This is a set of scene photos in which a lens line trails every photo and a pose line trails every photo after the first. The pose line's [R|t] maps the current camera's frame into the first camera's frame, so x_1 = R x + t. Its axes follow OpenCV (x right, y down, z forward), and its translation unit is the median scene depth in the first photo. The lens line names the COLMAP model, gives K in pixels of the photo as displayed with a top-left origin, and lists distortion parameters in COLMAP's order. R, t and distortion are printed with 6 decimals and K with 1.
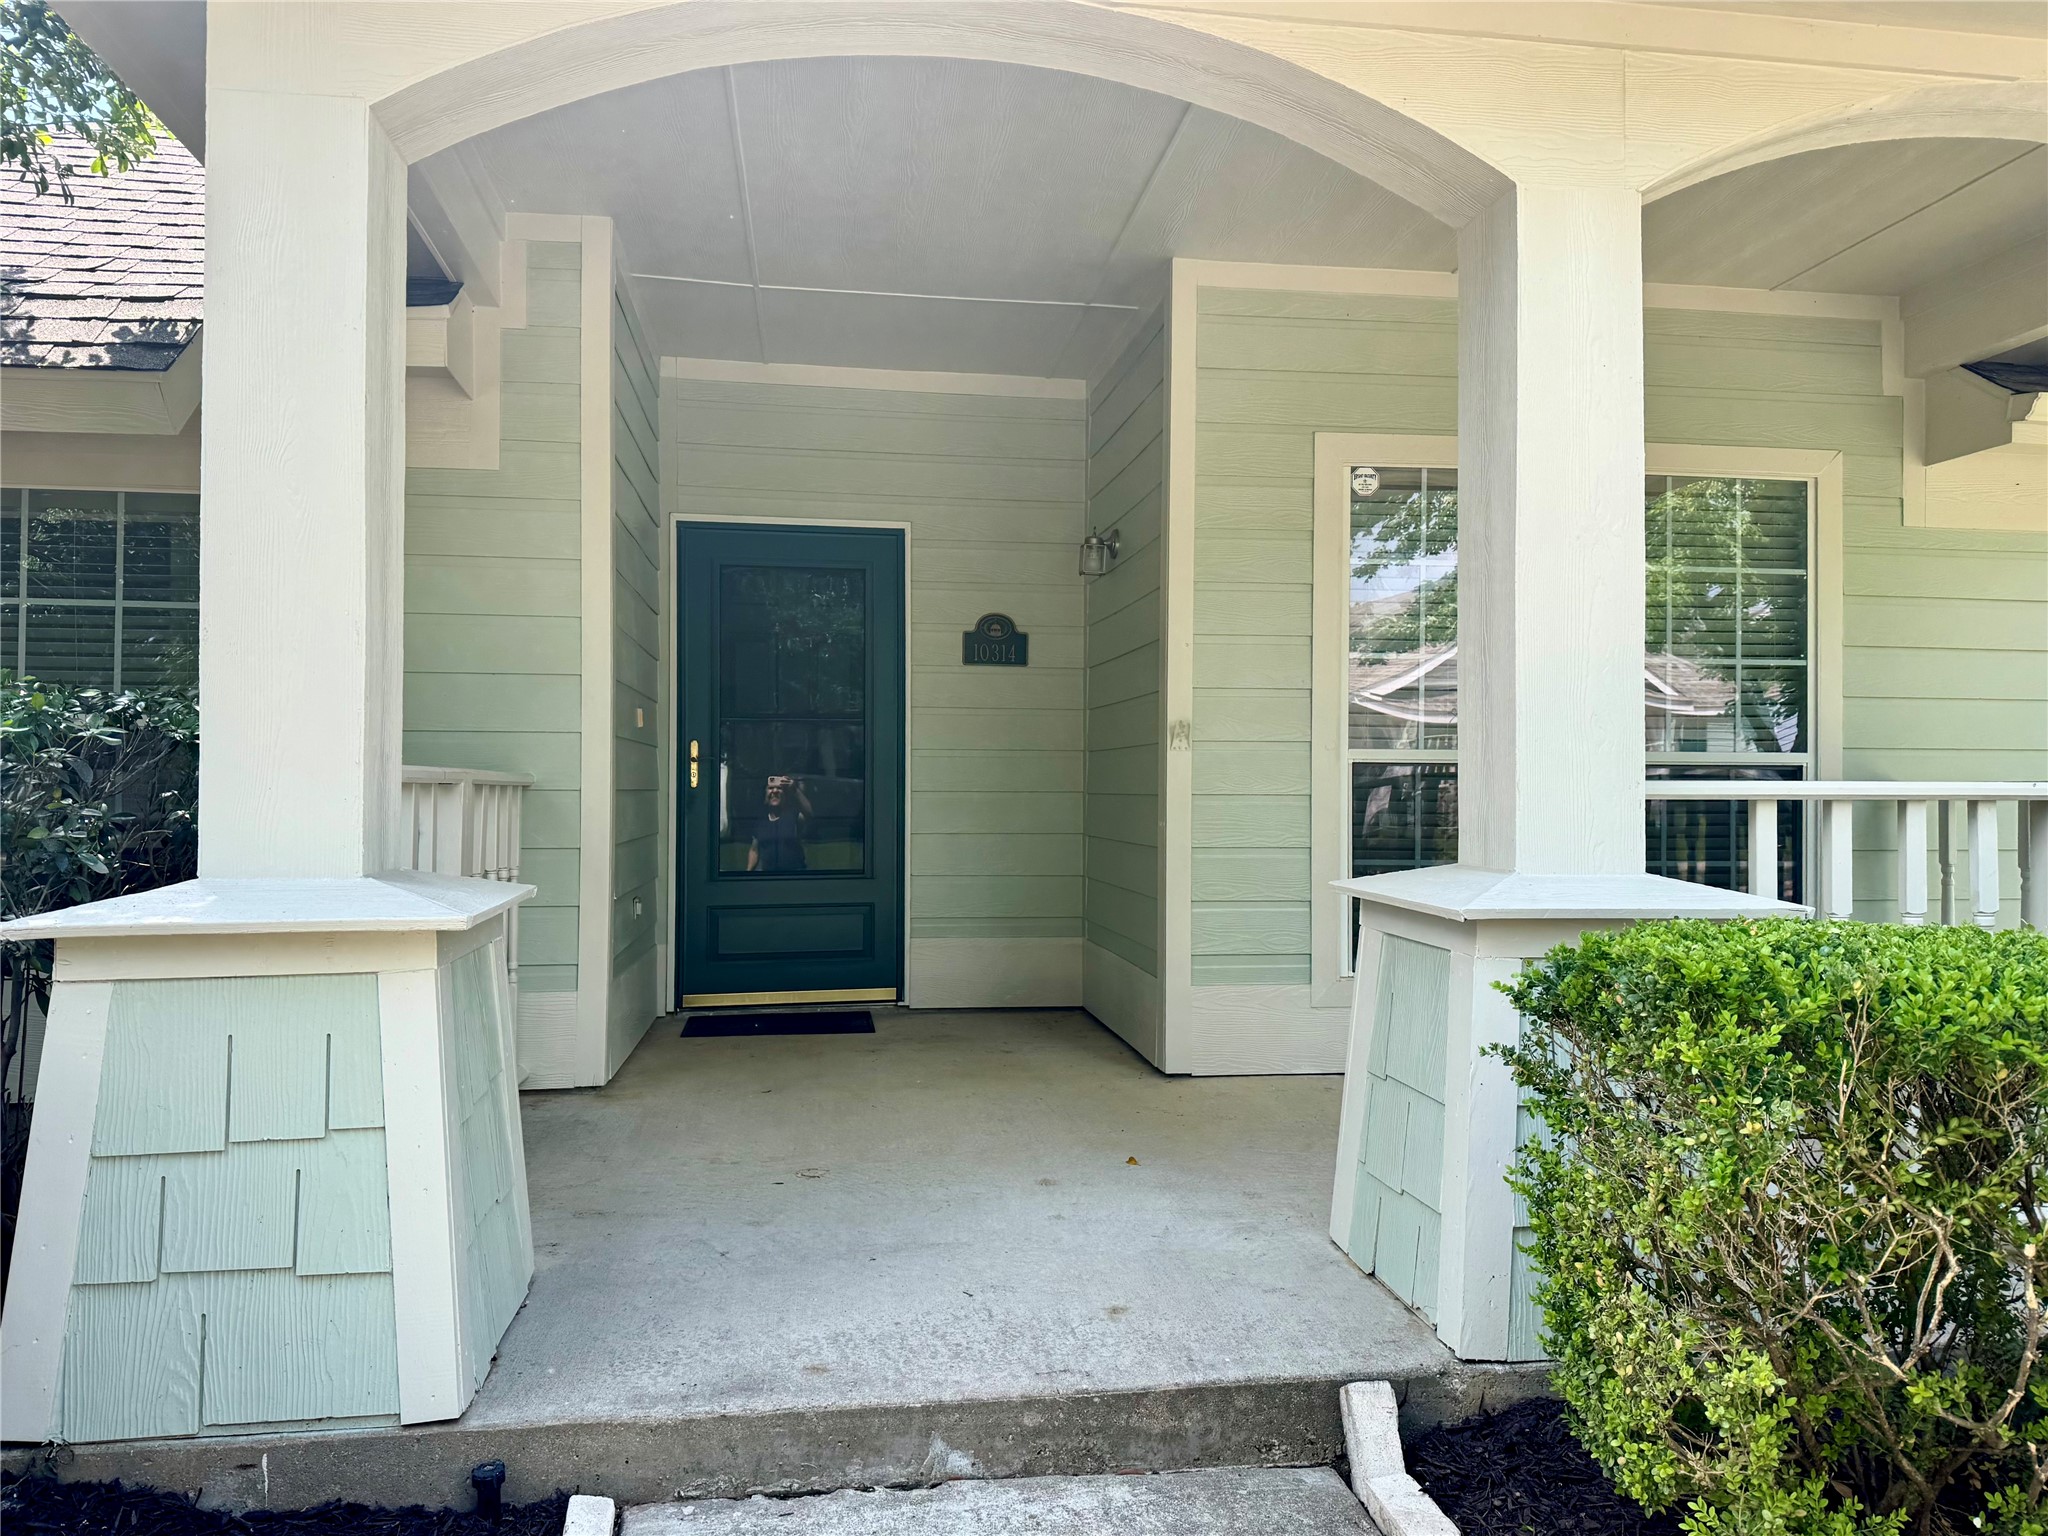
lens RADIAL K [[1475.0, 0, 1024.0], [0, 1475.0, 768.0], [0, 0, 1]] dist [0.076658, -0.135231]
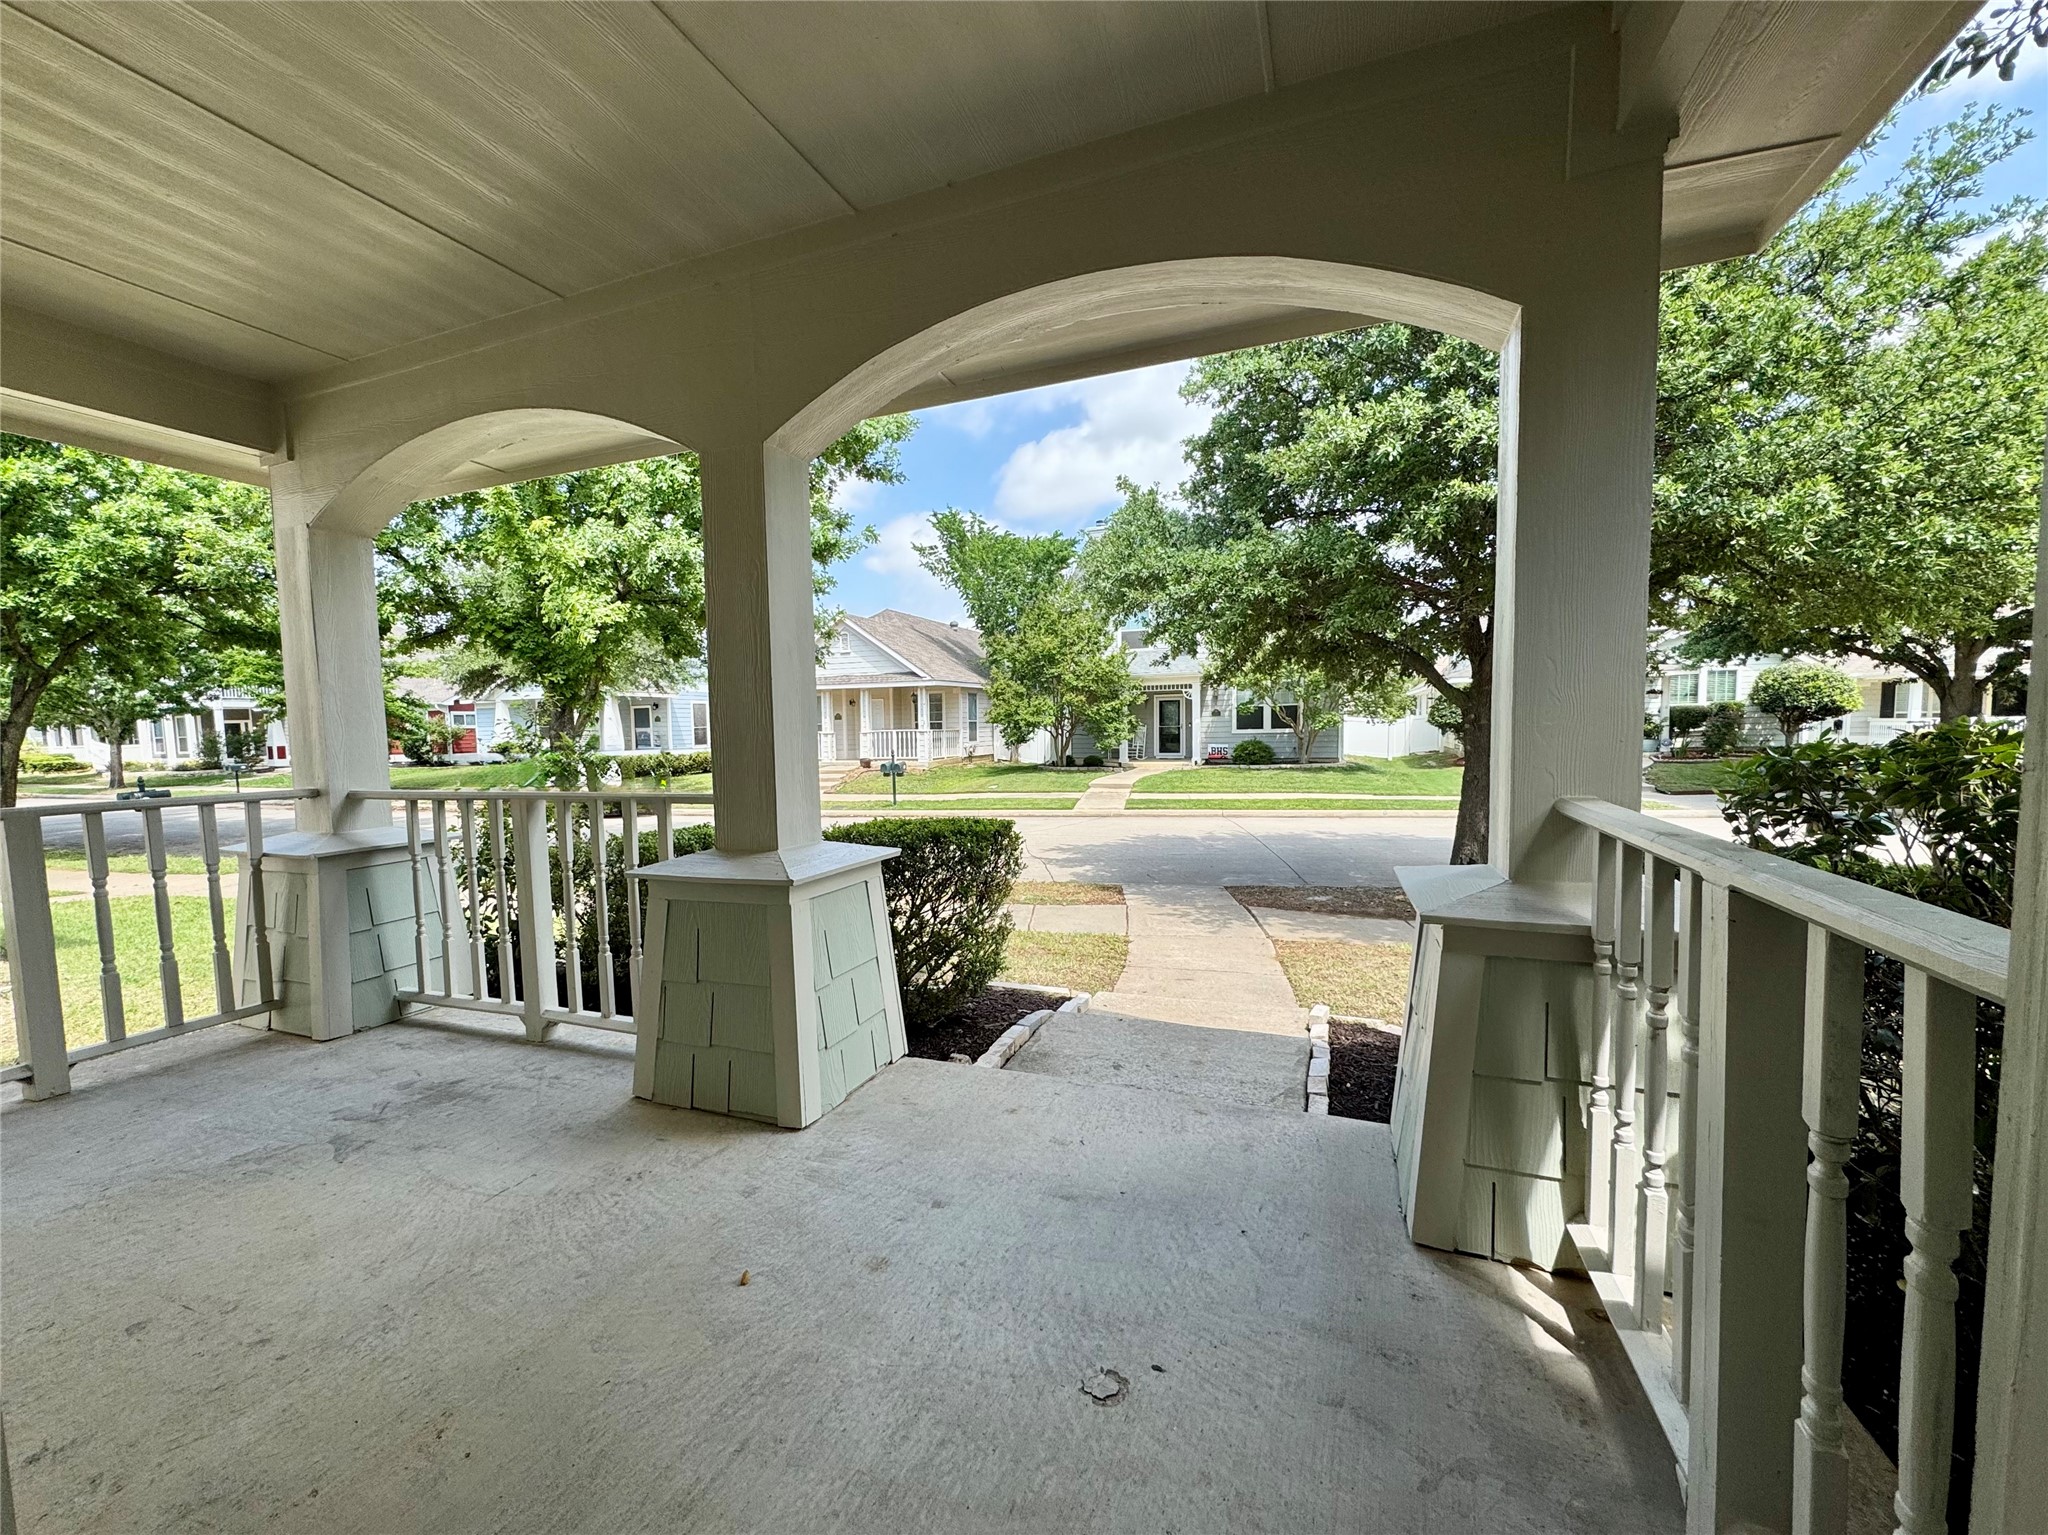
lens RADIAL K [[820.5, 0, 1023.8], [0, 820.5, 763.7], [0, 0, 1]] dist [-0.000217, 0.000114]
pose [[-0.875187, -0.016209, 0.483513, -0.227014], [0.007736, 0.998842, 0.047487, -0.039822], [-0.483722, 0.045300, -0.874048, 1.036071]]
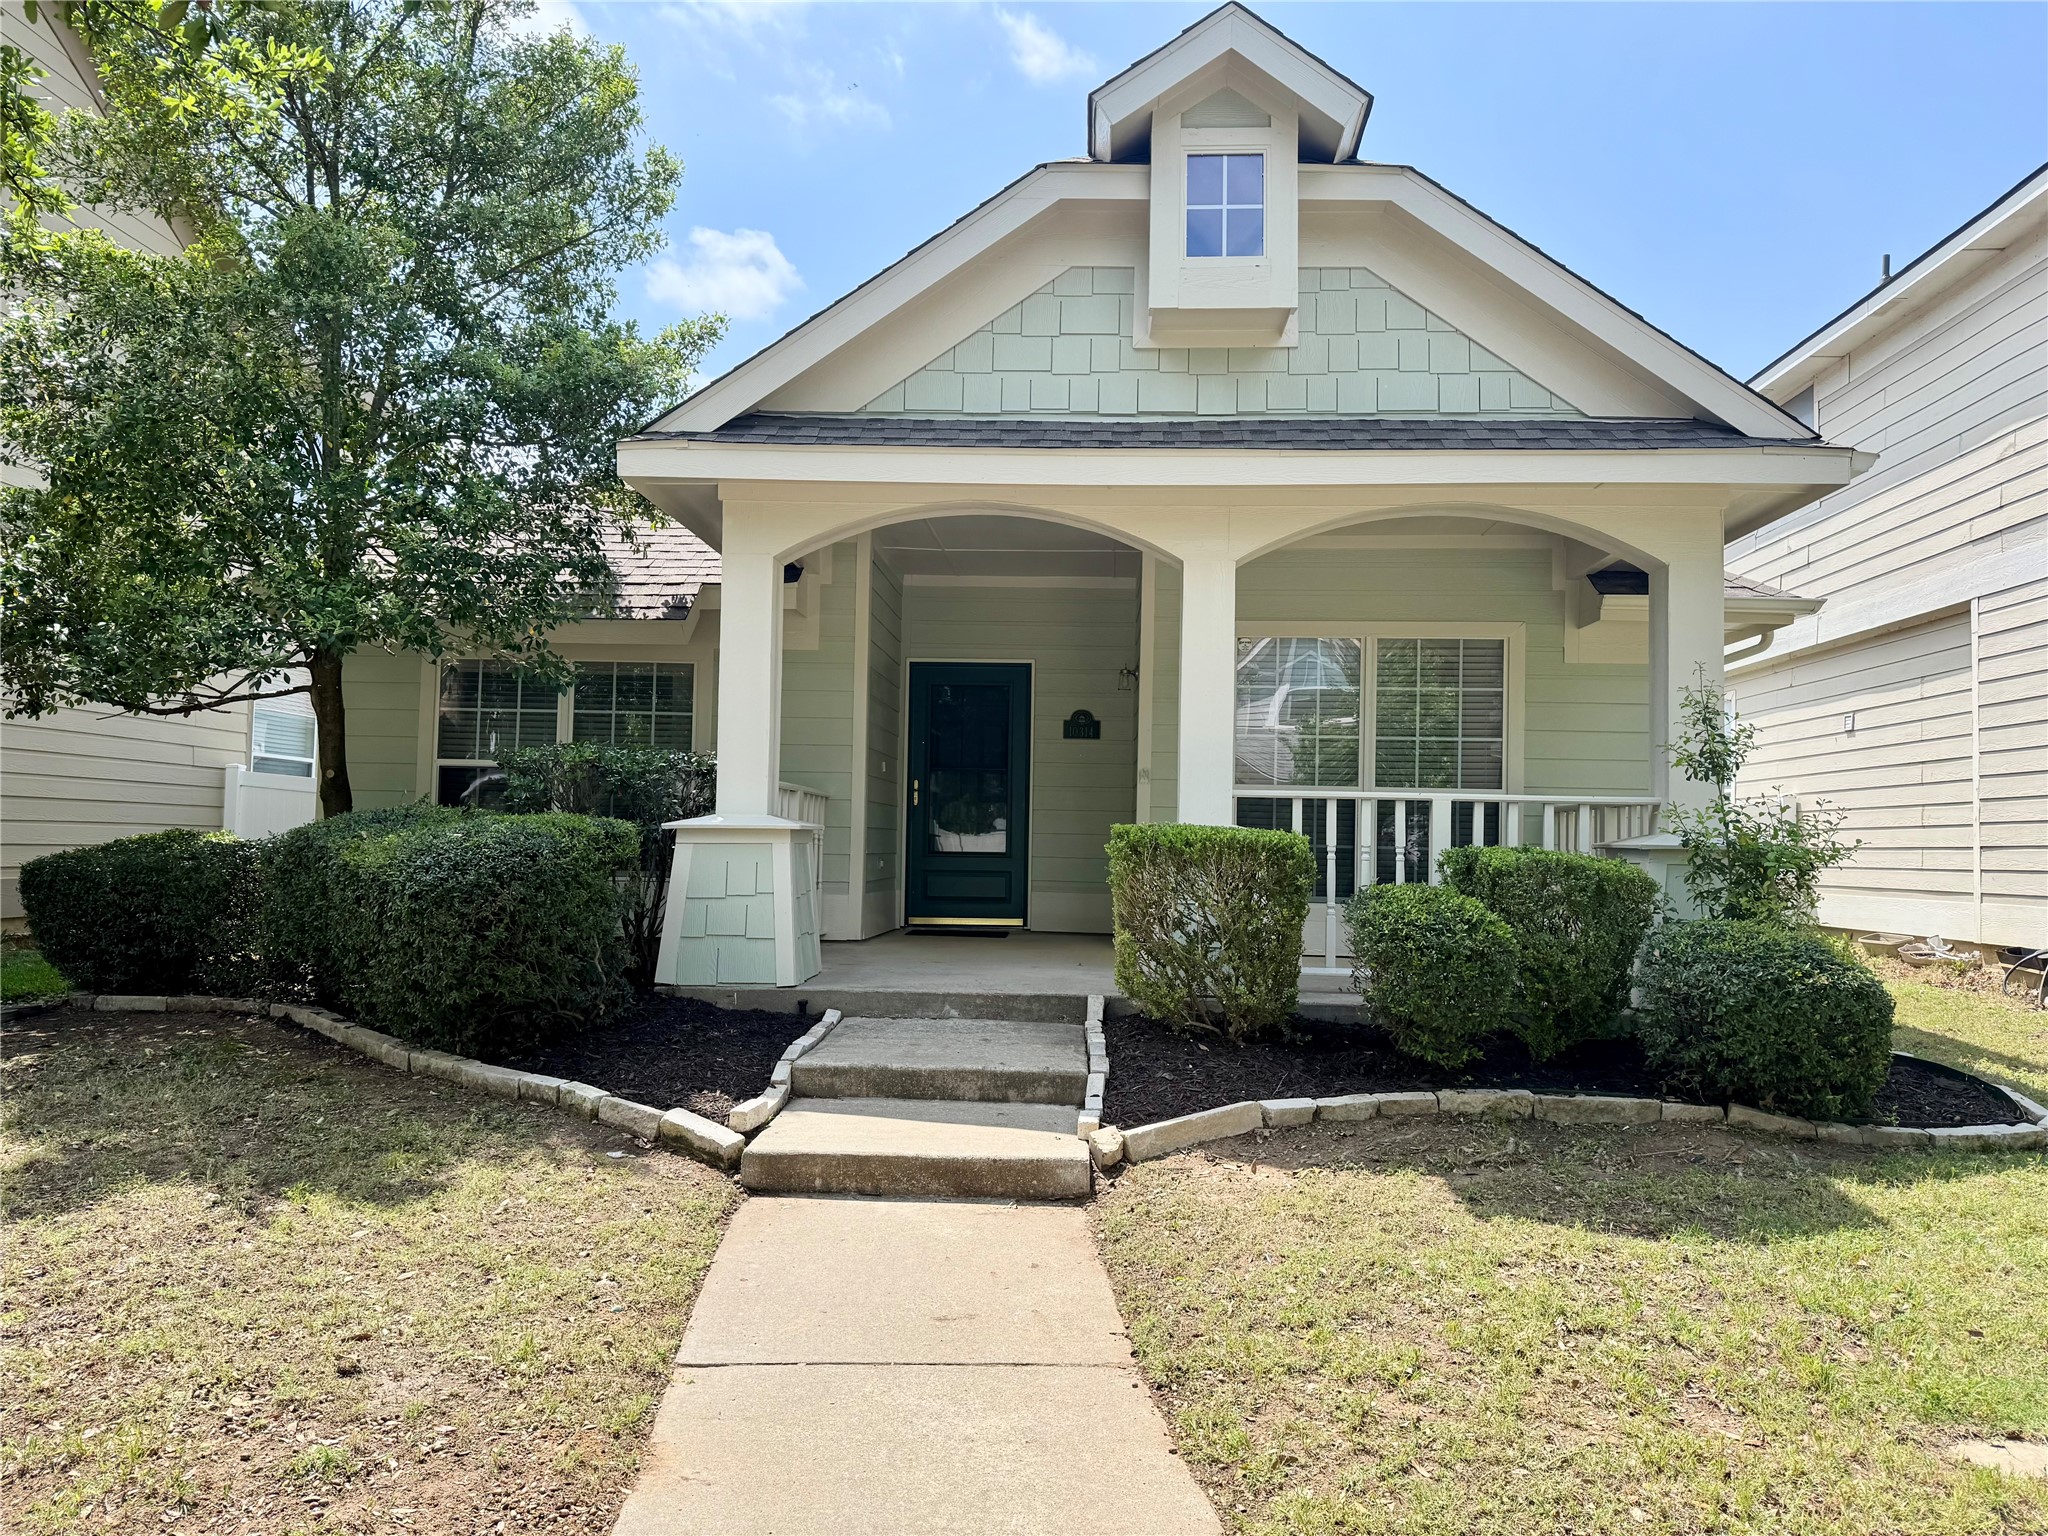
lens RADIAL K [[1441.2, 0, 1027.7], [0, 1441.2, 772.2], [0, 0, 1]] dist [0.082478, -0.121290]
pose [[0.979569, 0.007398, -0.200970, 0.331765], [-0.015151, 0.999198, -0.037069, 0.045384], [0.200535, 0.039357, 0.978896, -0.885915]]
